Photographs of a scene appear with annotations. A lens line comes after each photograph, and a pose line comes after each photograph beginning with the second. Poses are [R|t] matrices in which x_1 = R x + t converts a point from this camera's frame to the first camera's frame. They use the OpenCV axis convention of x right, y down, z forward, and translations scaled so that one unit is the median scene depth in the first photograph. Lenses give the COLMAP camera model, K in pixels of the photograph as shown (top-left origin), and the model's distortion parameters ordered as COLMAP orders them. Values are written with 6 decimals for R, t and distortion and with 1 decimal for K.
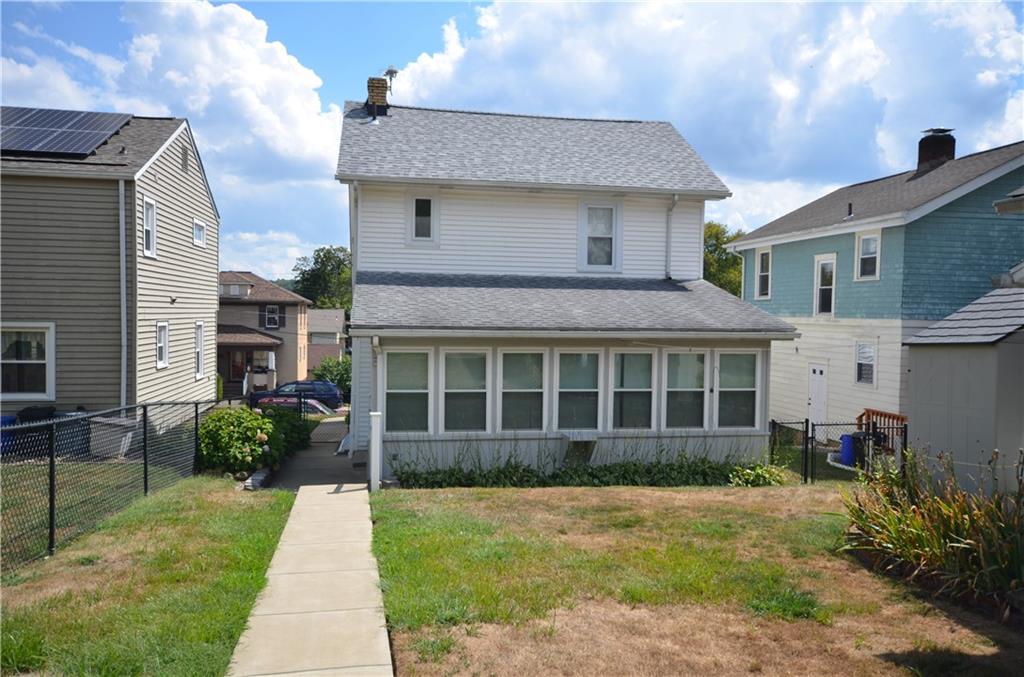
lens RADIAL K [[793.3, 0, 507.1], [0, 793.3, 340.7], [0, 0, 1]] dist [0.012827, 0.004344]
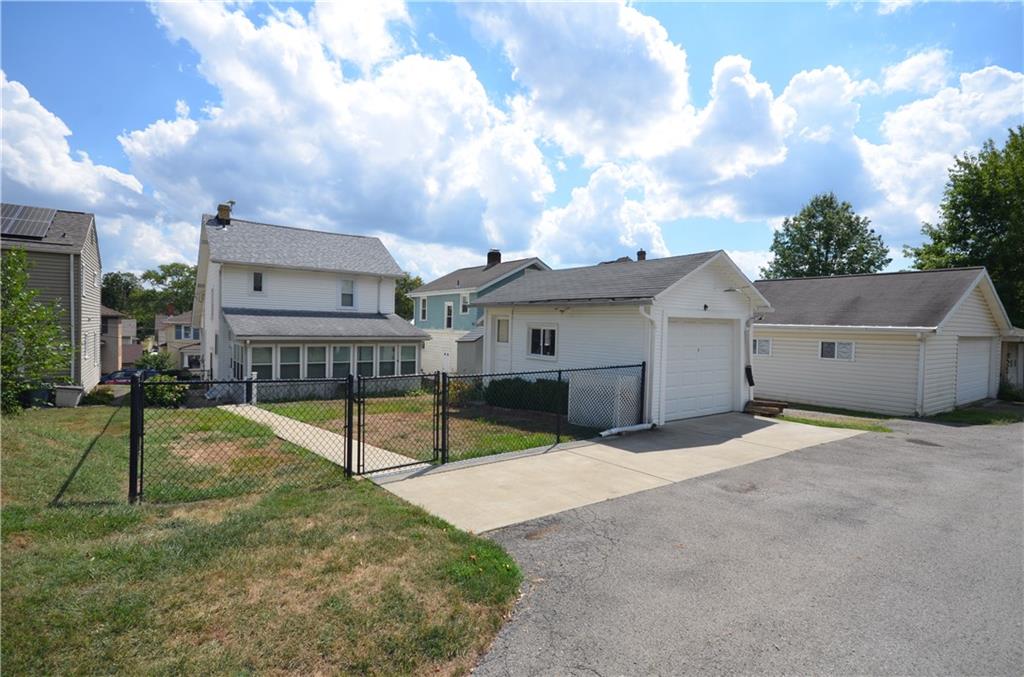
lens RADIAL K [[501.7, 0, 510.3], [0, 501.7, 330.4], [0, 0, 1]] dist [0.009080, -0.000740]
pose [[0.893695, 0.001963, 0.448671, -0.104437], [0.006793, 0.999817, -0.017904, -0.001621], [-0.448624, 0.019048, 0.893517, -0.444624]]
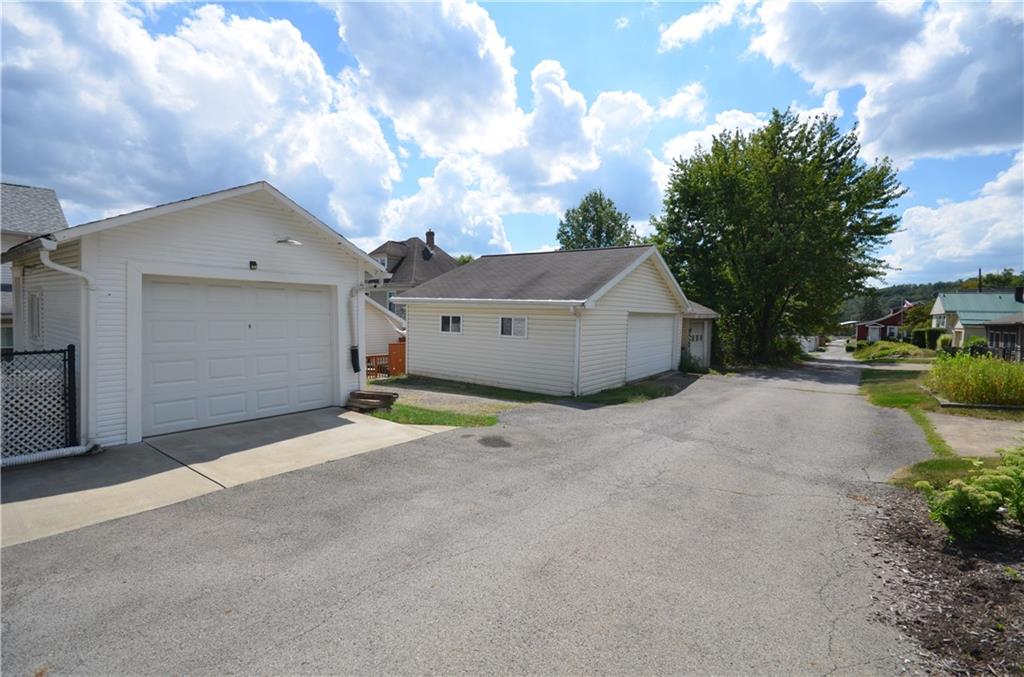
lens RADIAL K [[453.2, 0, 514.1], [0, 453.2, 340.6], [0, 0, 1]] dist [0.008073, -0.008291]
pose [[0.722239, -0.038442, 0.690575, 0.295077], [0.010433, 0.998946, 0.044697, 0.010644], [-0.691565, -0.025077, 0.721879, -0.439601]]
